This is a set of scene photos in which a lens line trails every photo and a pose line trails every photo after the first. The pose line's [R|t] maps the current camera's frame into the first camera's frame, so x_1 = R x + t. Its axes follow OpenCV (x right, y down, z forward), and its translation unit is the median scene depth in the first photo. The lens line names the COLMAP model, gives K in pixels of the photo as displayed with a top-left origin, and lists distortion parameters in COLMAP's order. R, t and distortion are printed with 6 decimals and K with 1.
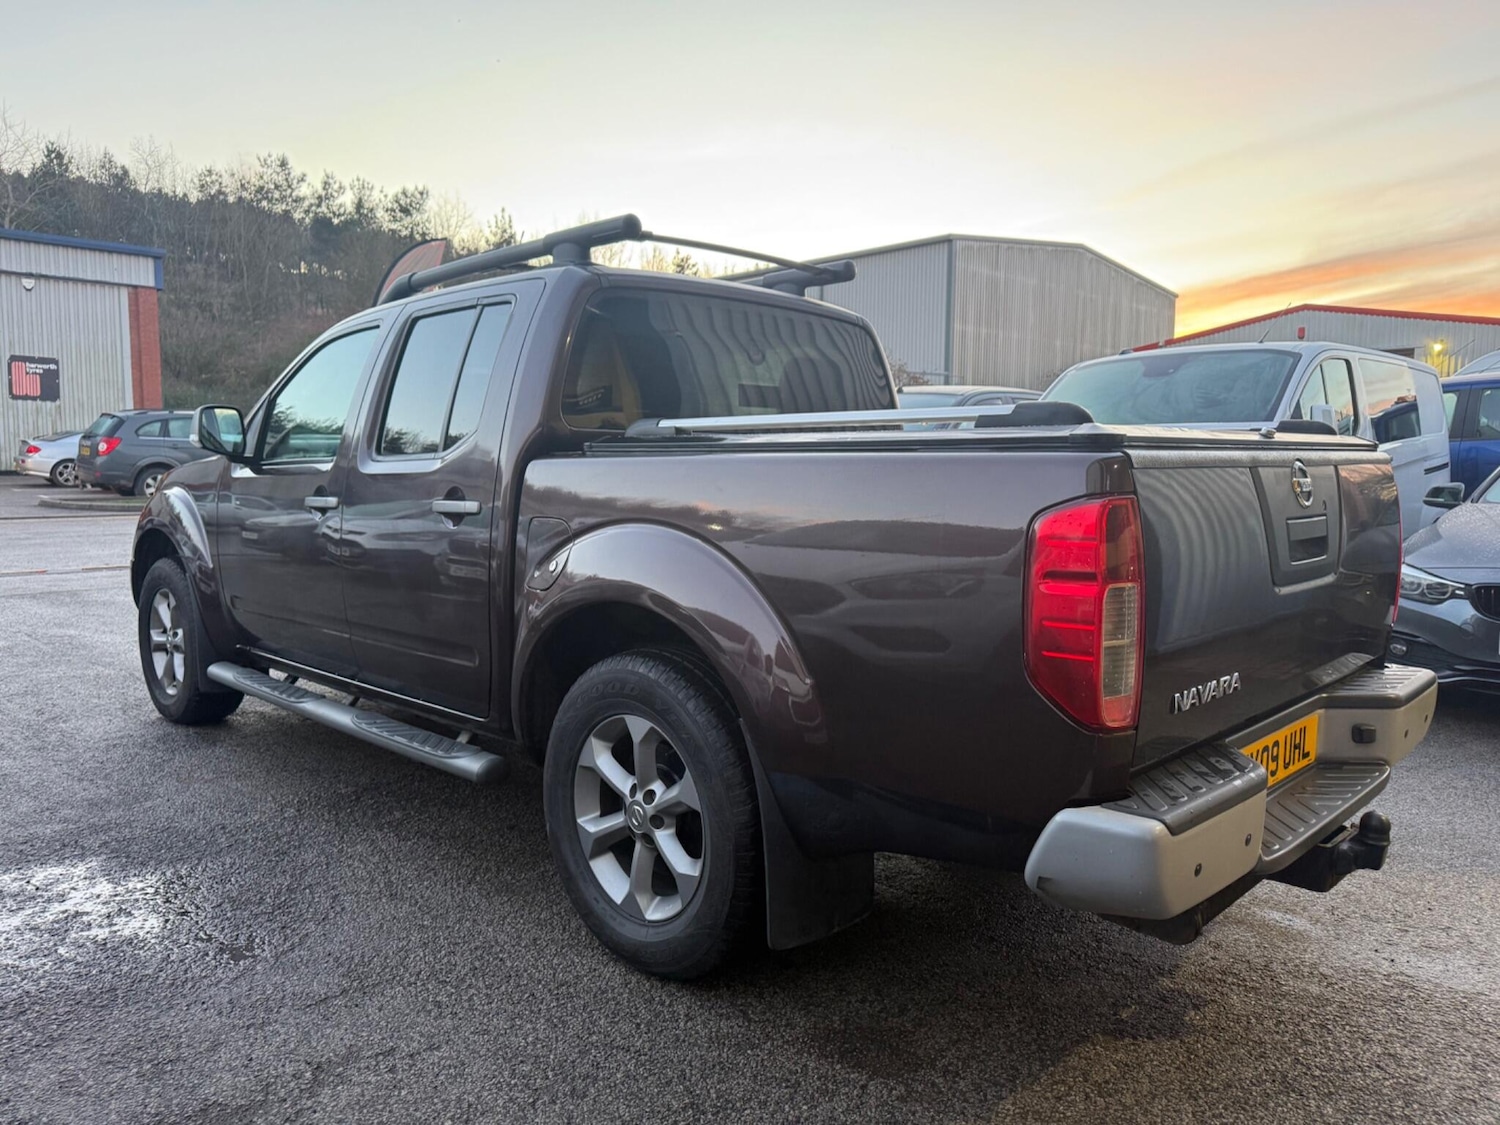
lens RADIAL K [[1081.8, 0, 748.3], [0, 1081.8, 548.0], [0, 0, 1]] dist [0.019668, -0.020178]
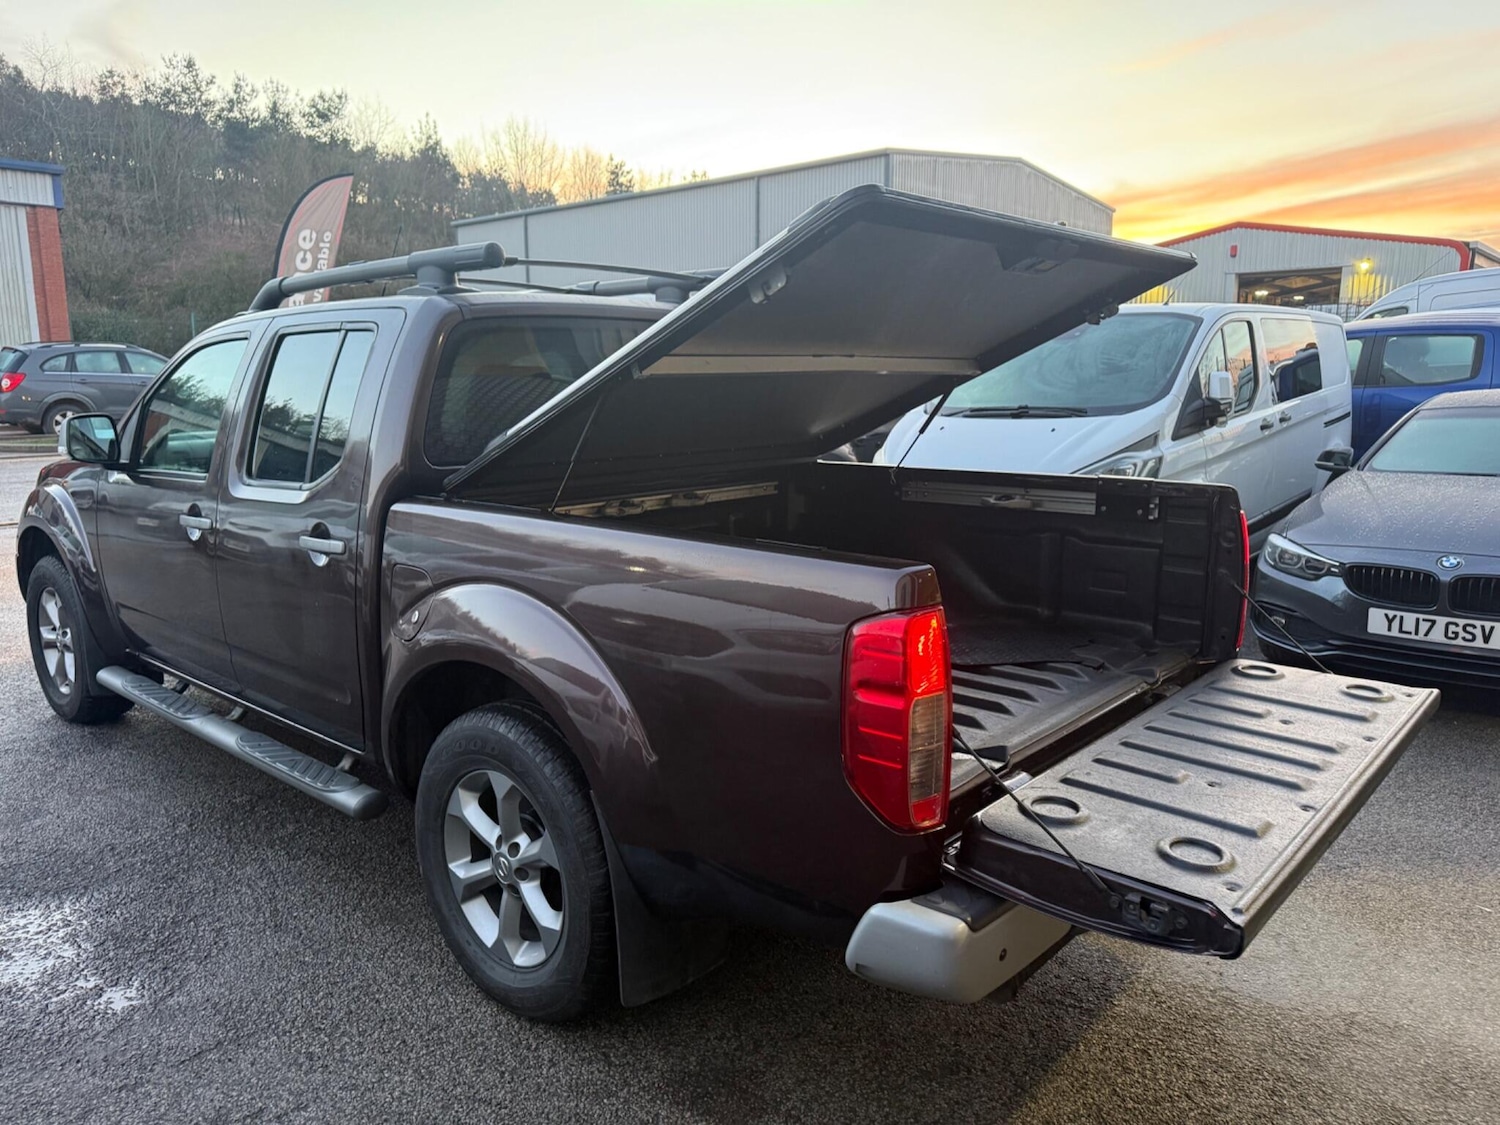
lens RADIAL K [[1081.8, 0, 748.3], [0, 1081.8, 548.0], [0, 0, 1]] dist [0.019668, -0.020178]
pose [[0.998770, -0.015524, 0.047091, 0.069677], [0.011442, 0.996252, 0.085739, -0.112973], [-0.048246, -0.085094, 0.995204, -0.006348]]
